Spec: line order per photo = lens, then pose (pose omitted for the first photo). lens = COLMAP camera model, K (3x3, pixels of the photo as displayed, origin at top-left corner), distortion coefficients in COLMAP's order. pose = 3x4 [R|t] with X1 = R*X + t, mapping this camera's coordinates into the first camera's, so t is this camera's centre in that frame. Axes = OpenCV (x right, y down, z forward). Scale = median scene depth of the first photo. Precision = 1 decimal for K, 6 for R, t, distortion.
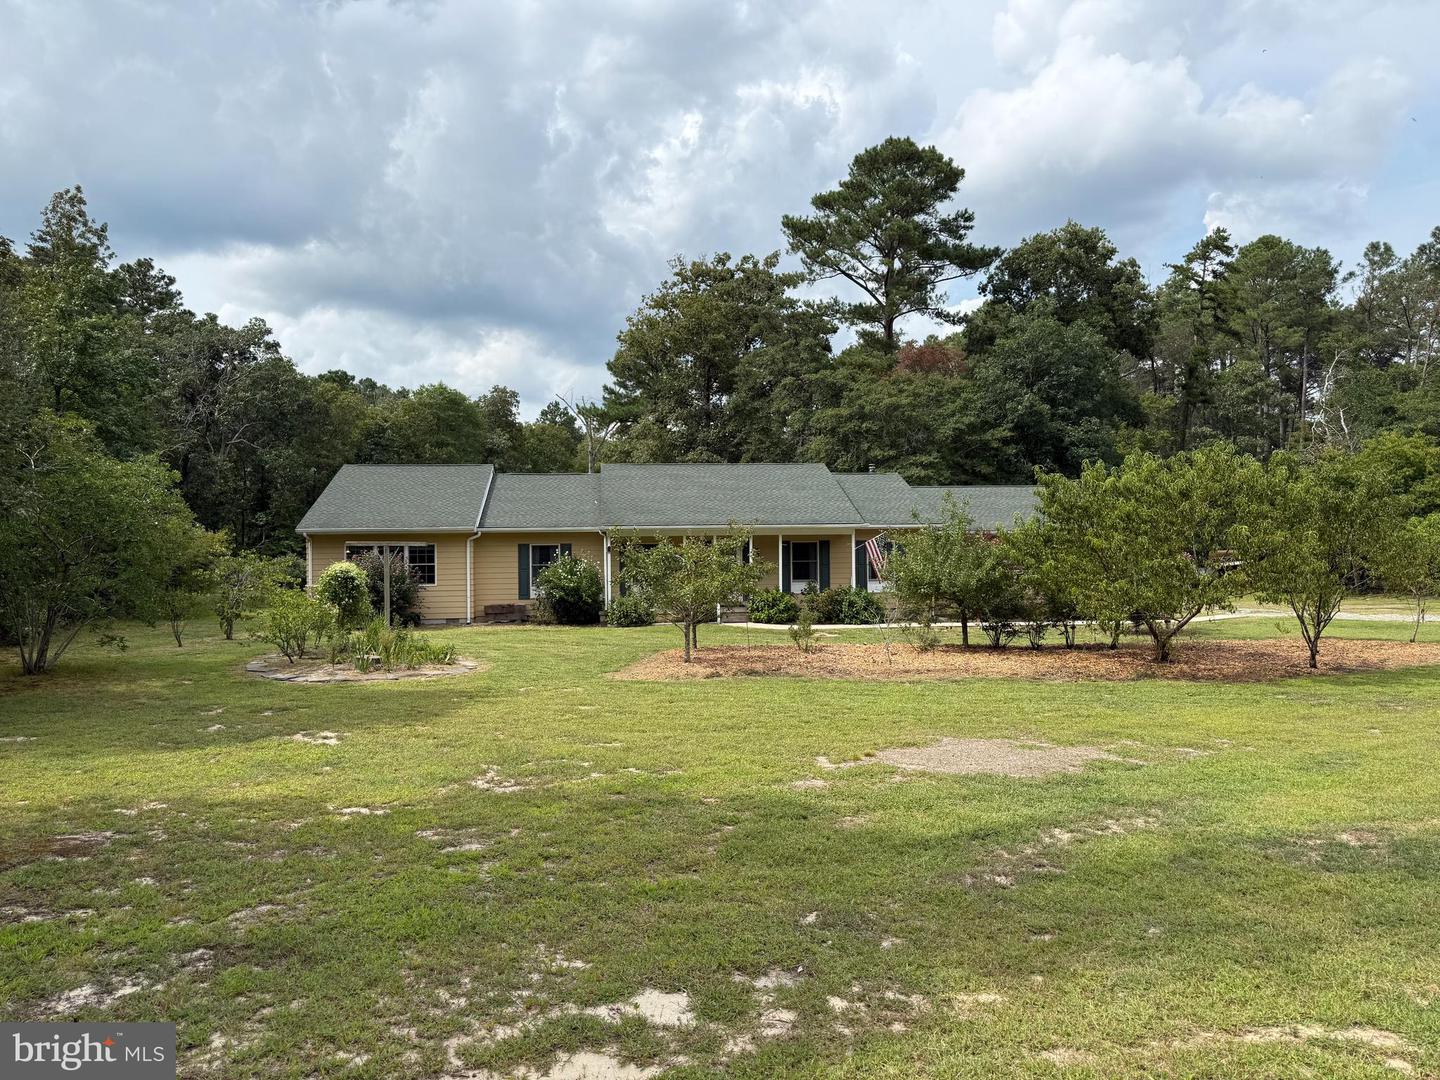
lens RADIAL K [[995.9, 0, 719.7], [0, 995.9, 546.3], [0, 0, 1]] dist [0.070742, -0.050640]
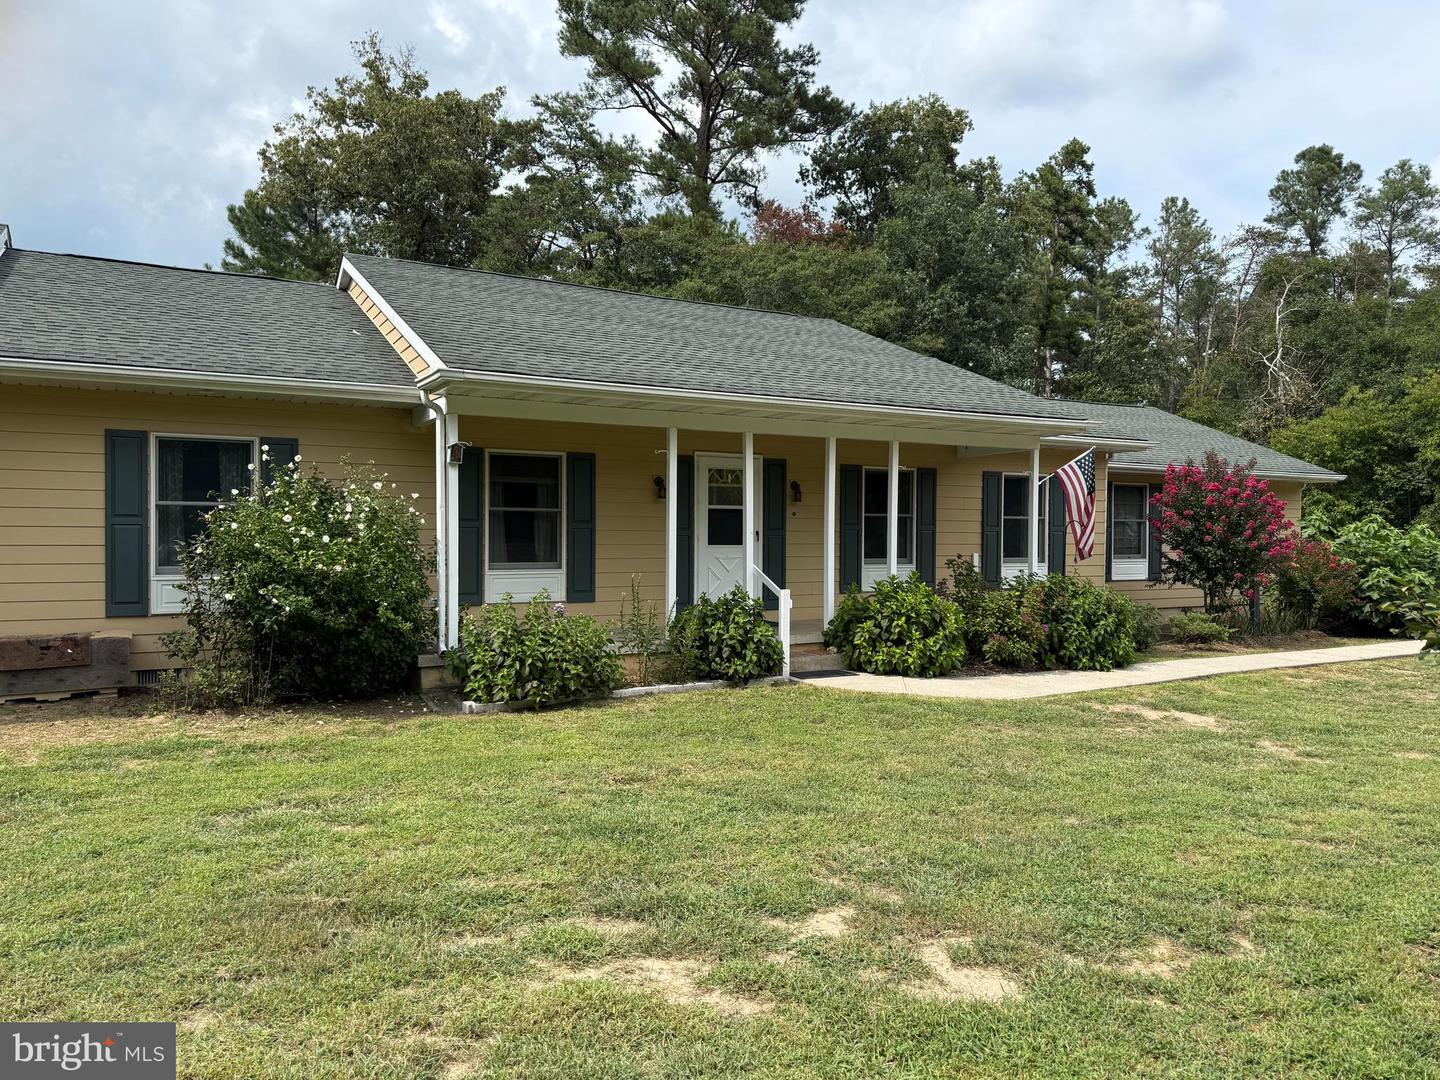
lens RADIAL K [[995.9, 0, 727.5], [0, 995.9, 544.5], [0, 0, 1]] dist [0.070742, -0.050640]
pose [[0.922645, 0.012682, 0.385442, -0.118385], [-0.017302, 0.999814, 0.008520, 0.020897], [-0.385262, -0.014530, 0.922693, 0.524816]]
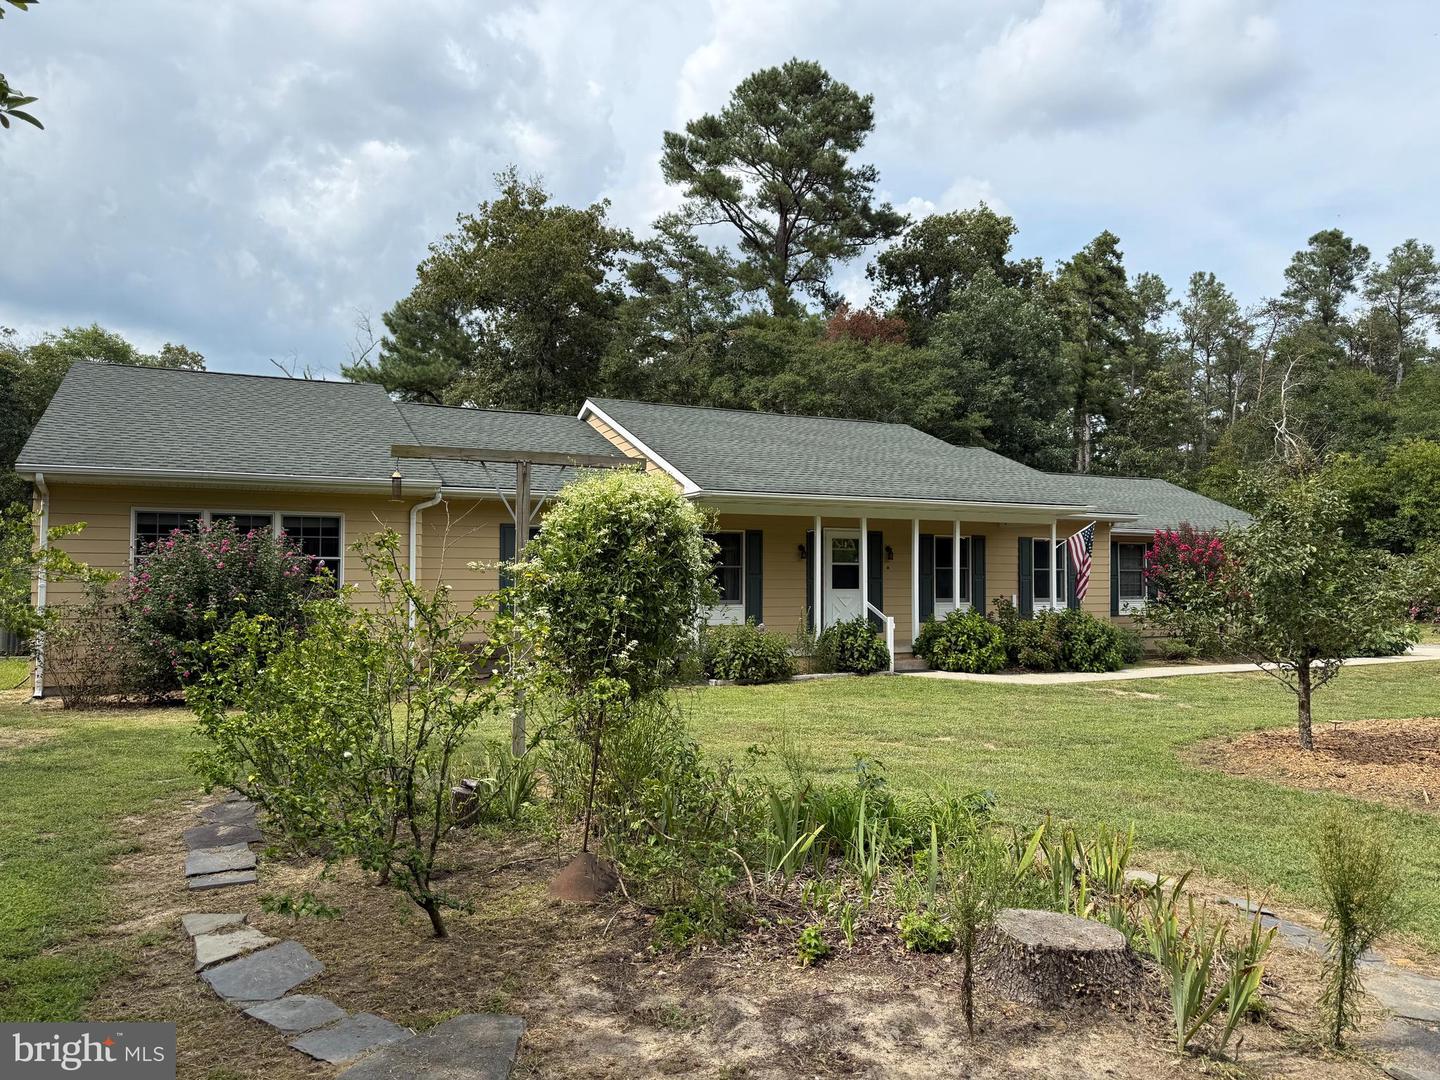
lens RADIAL K [[995.9, 0, 727.8], [0, 995.9, 542.0], [0, 0, 1]] dist [0.070742, -0.050640]
pose [[0.939986, 0.025945, 0.340225, -0.214186], [-0.014208, 0.999216, -0.036944, 0.019541], [-0.340917, 0.029893, 0.939618, 0.384066]]
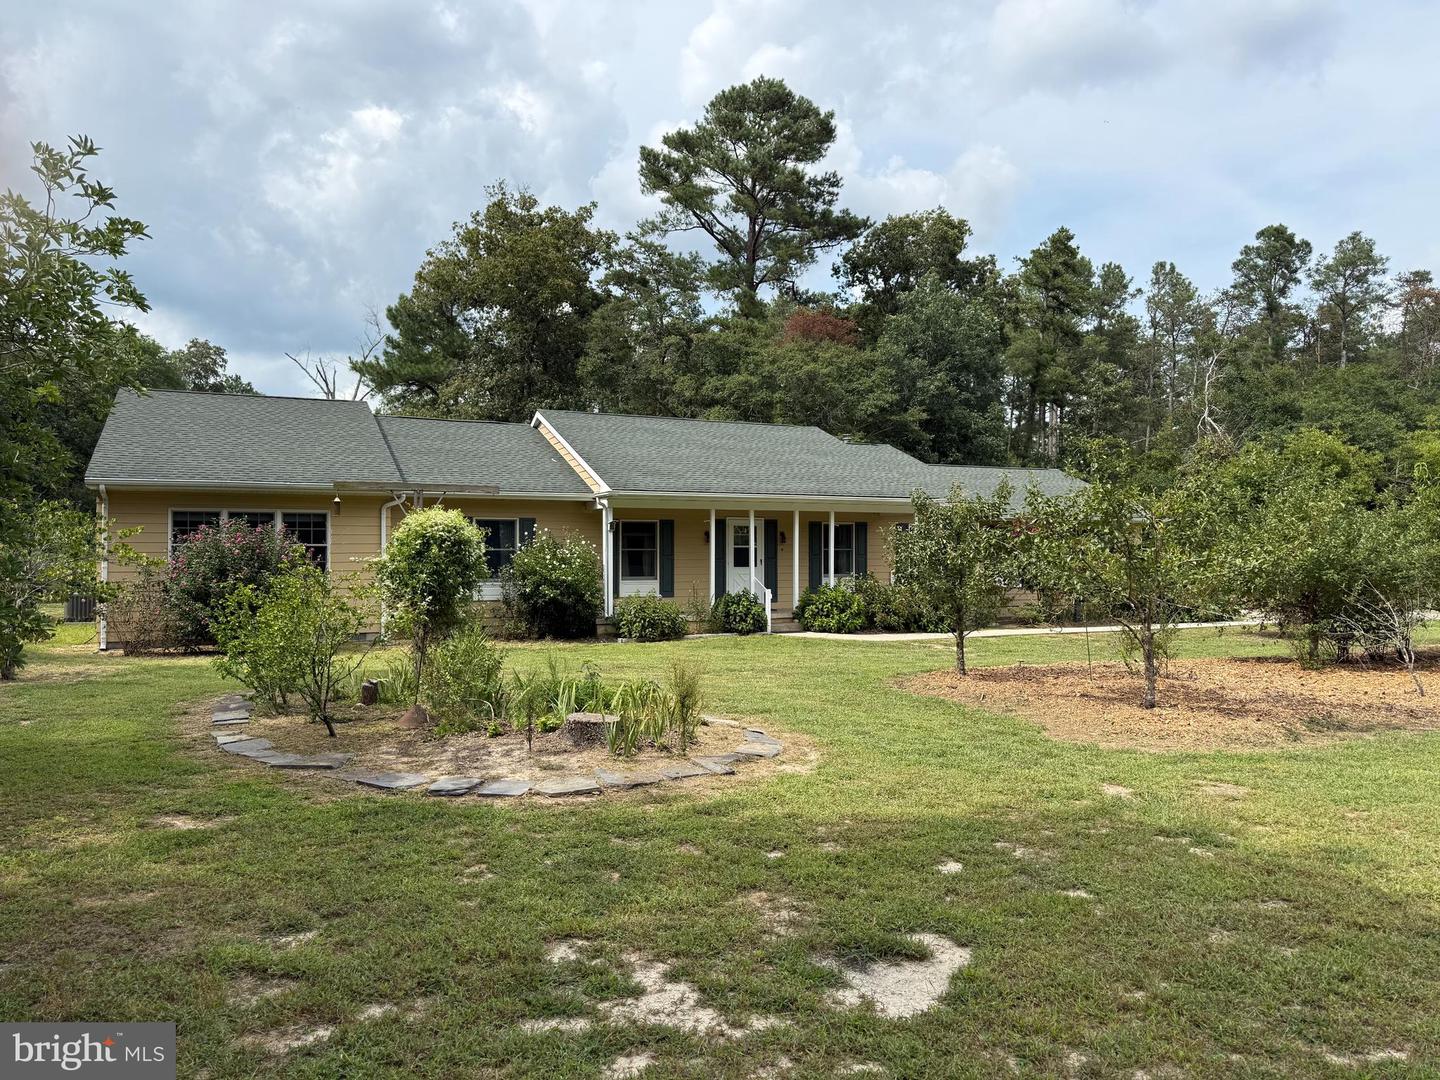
lens RADIAL K [[995.9, 0, 731.6], [0, 995.9, 542.0], [0, 0, 1]] dist [0.070742, -0.050640]
pose [[0.945452, 0.014017, 0.325460, -0.196009], [-0.010362, 0.999862, -0.012963, 0.016637], [-0.325597, 0.008883, 0.945467, 0.260852]]
